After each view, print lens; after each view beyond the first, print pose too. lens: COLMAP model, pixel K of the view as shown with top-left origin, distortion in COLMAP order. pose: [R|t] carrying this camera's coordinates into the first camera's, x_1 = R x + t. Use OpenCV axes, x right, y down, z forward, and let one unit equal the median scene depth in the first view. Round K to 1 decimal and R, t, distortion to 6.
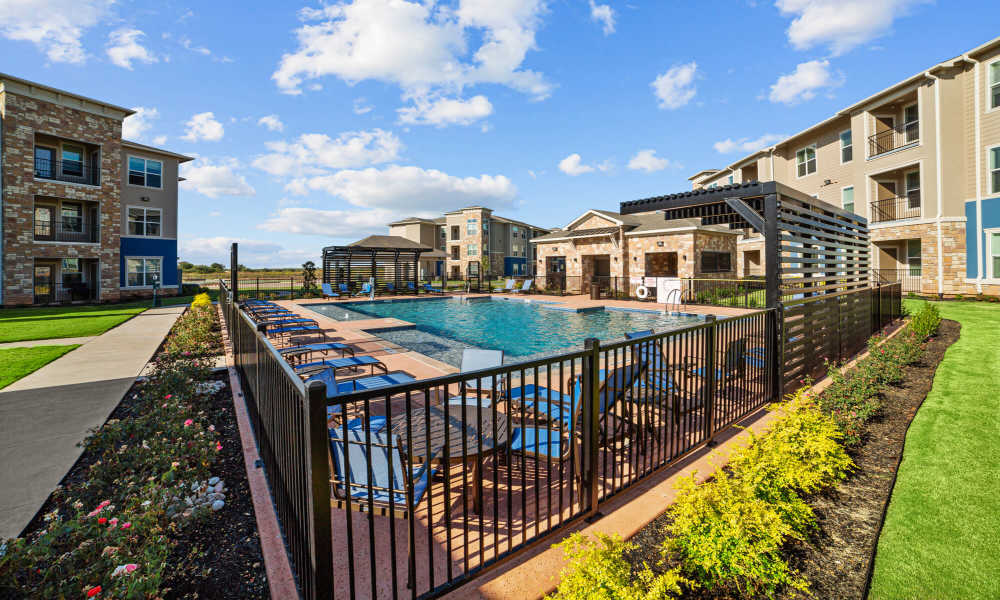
lens RADIAL K [[393.6, 0, 506.0], [0, 393.6, 280.8], [0, 0, 1]] dist [-0.095015, 0.029050]
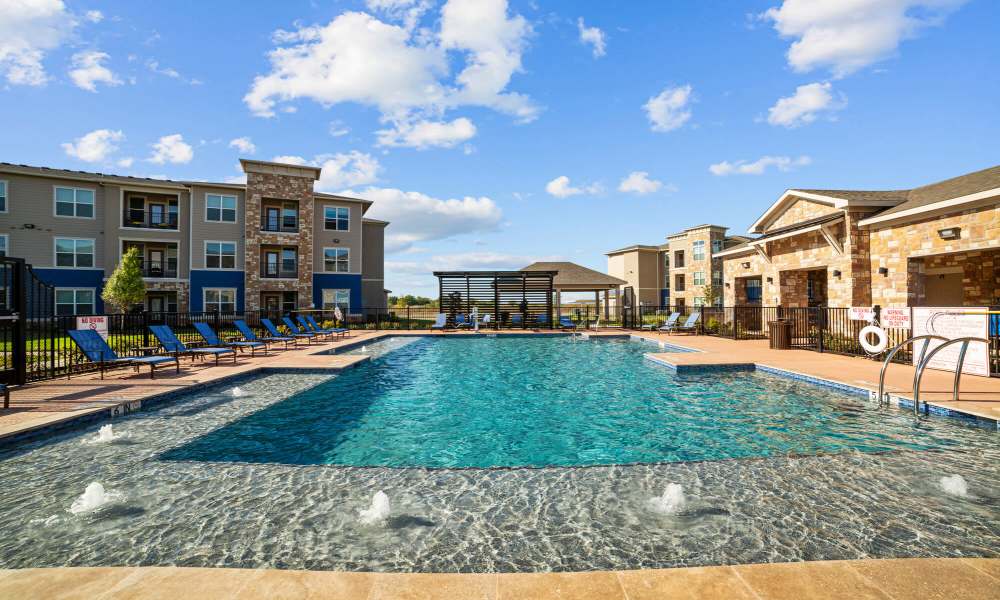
lens RADIAL K [[402.2, 0, 507.4], [0, 402.2, 301.8], [0, 0, 1]] dist [-0.099136, 0.036431]
pose [[0.807057, -0.005411, -0.590448, 0.234341], [-0.015752, 0.999405, -0.030689, 0.004839], [0.590263, 0.034068, 0.806492, 0.339106]]
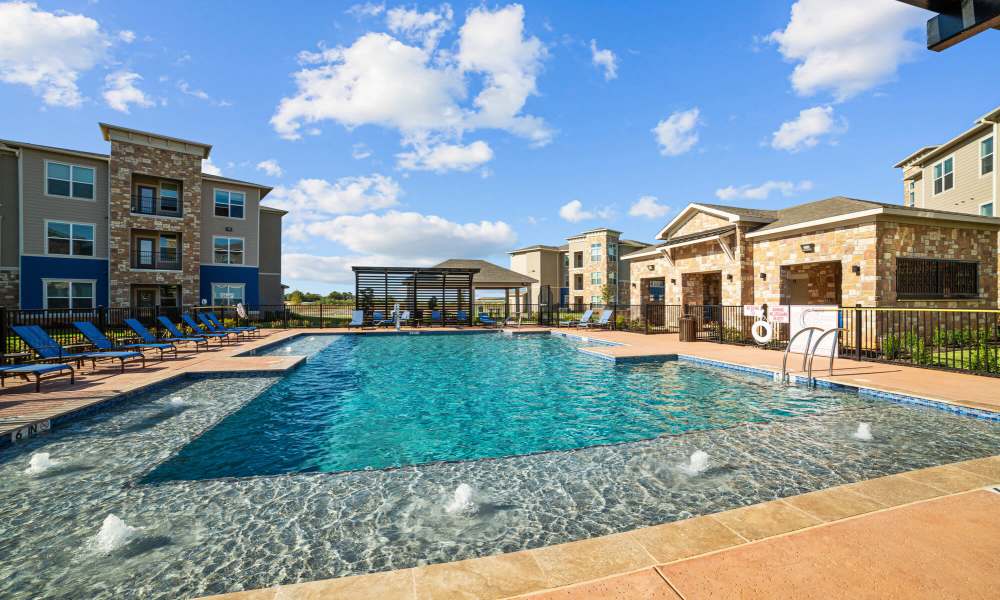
lens RADIAL K [[402.2, 0, 507.4], [0, 402.2, 301.8], [0, 0, 1]] dist [-0.099136, 0.036431]
pose [[0.929300, 0.003462, -0.369310, 0.189353], [-0.014750, 0.999506, -0.027747, 0.006187], [0.369032, 0.031233, 0.928892, 0.303620]]
